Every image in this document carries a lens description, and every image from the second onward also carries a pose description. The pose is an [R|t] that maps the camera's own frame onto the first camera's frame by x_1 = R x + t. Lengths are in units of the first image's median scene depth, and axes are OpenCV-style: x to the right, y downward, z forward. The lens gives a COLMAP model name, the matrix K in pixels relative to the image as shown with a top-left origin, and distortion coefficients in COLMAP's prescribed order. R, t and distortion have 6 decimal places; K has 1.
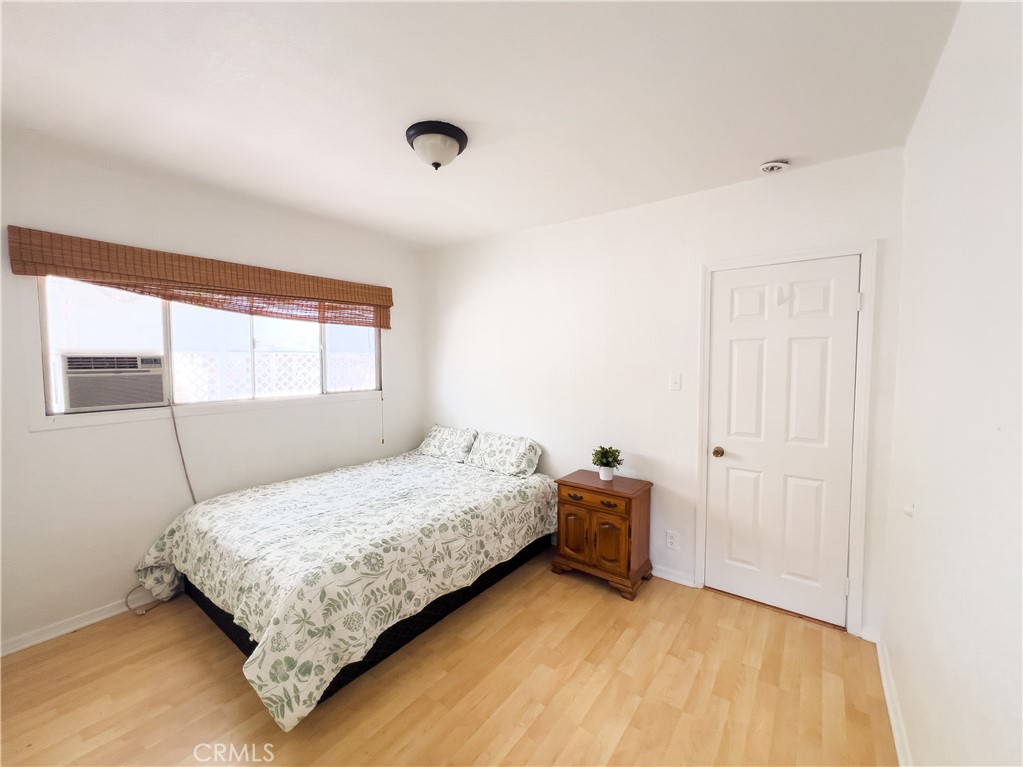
lens RADIAL K [[414.3, 0, 510.0], [0, 414.3, 384.2], [0, 0, 1]] dist [-0.002044, 0.001032]
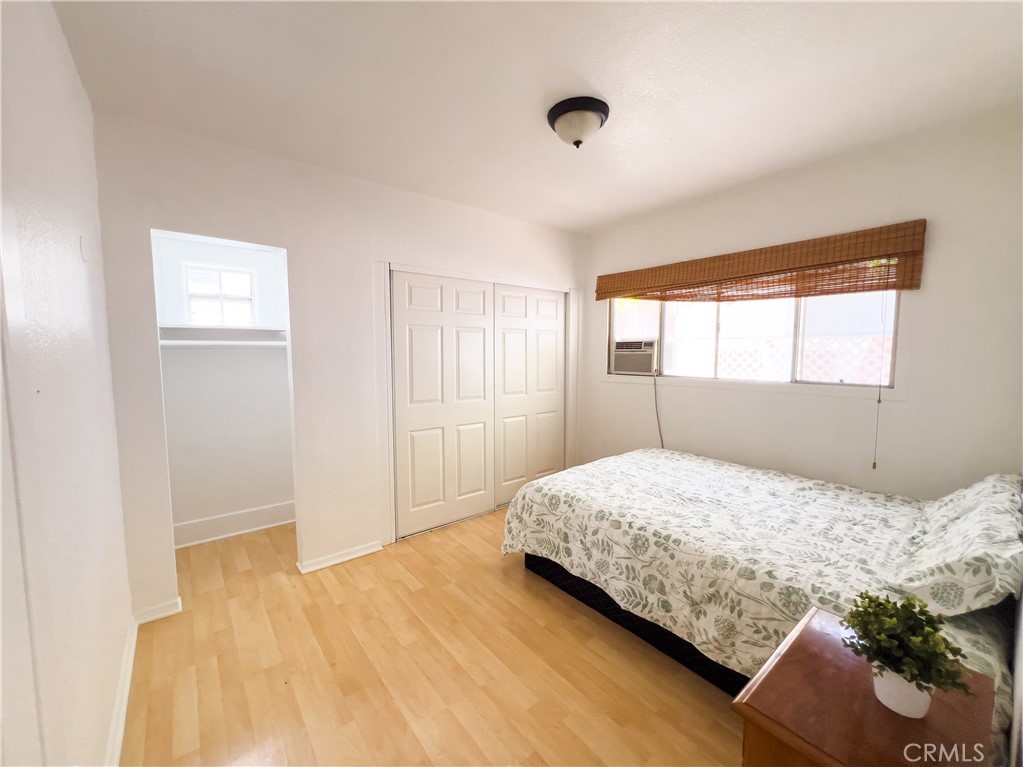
lens RADIAL K [[416.4, 0, 510.4], [0, 416.4, 382.5], [0, 0, 1]] dist [-0.001338, -0.000129]
pose [[-0.251212, 0.078690, -0.964728, 0.686851], [-0.053068, 0.994071, 0.094902, -0.034897], [0.966476, 0.075037, -0.245547, 0.885998]]
